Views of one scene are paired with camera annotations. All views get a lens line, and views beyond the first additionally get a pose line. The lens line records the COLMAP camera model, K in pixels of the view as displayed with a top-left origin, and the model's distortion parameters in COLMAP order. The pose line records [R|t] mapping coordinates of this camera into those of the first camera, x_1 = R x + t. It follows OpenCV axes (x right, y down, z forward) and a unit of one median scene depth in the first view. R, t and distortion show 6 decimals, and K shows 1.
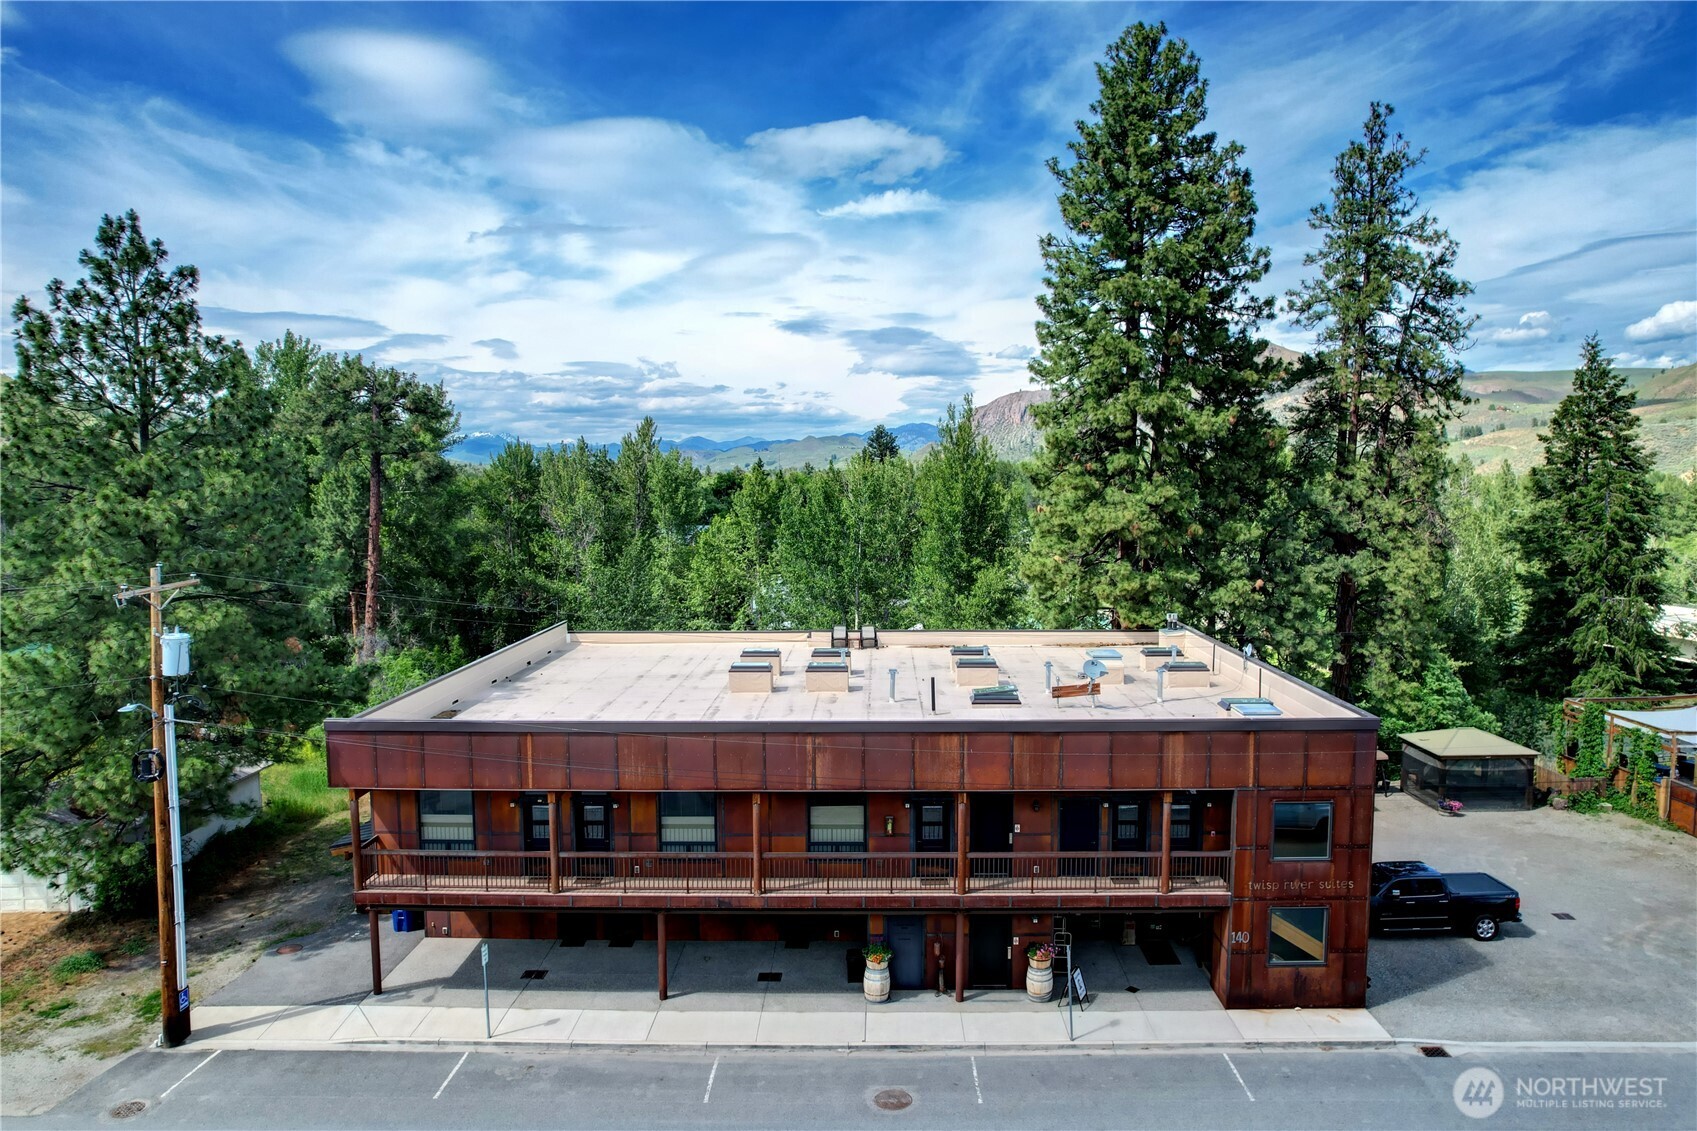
lens RADIAL K [[1062.6, 0, 847.2], [0, 1062.6, 568.0], [0, 0, 1]] dist [-0.006141, 0.002152]
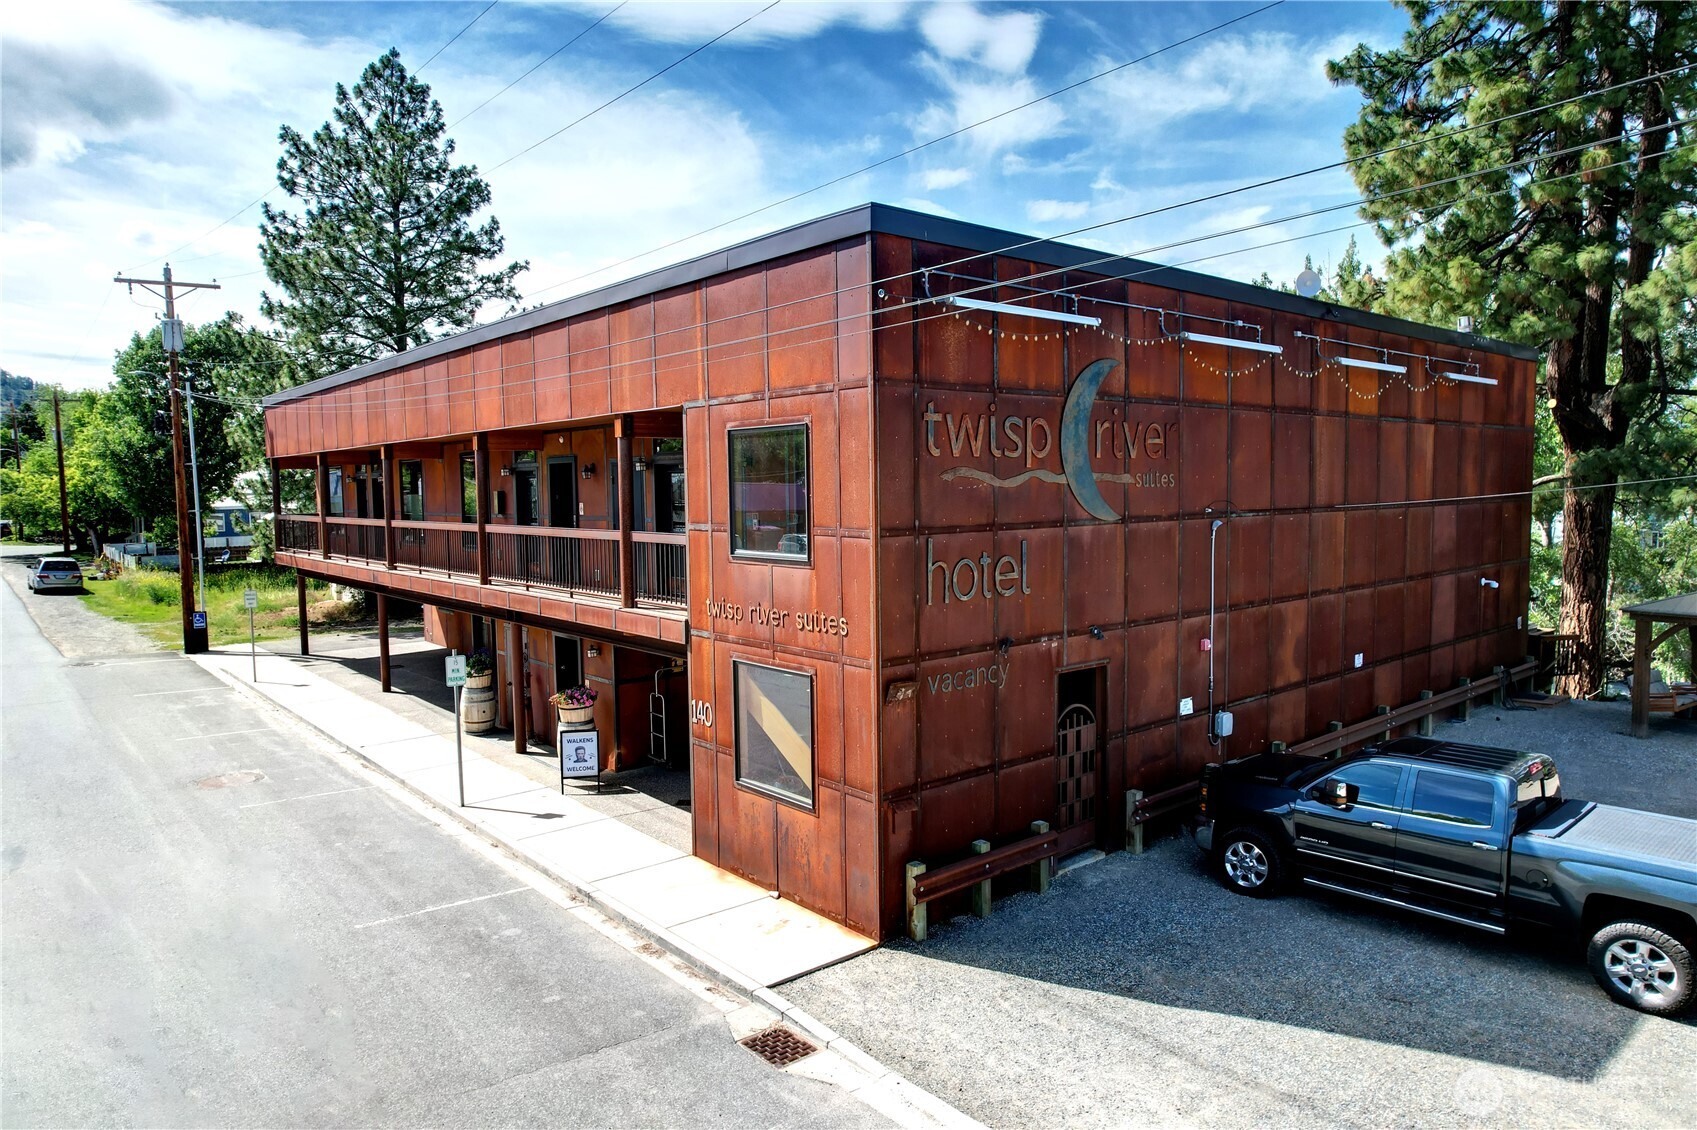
lens RADIAL K [[1062.6, 0, 850.0], [0, 1062.6, 562.8], [0, 0, 1]] dist [-0.006141, 0.002152]
pose [[0.660148, 0.052239, -0.749317, 0.804445], [-0.032089, 0.998629, 0.041350, 0.263238], [0.750450, -0.003252, 0.660920, 0.747485]]
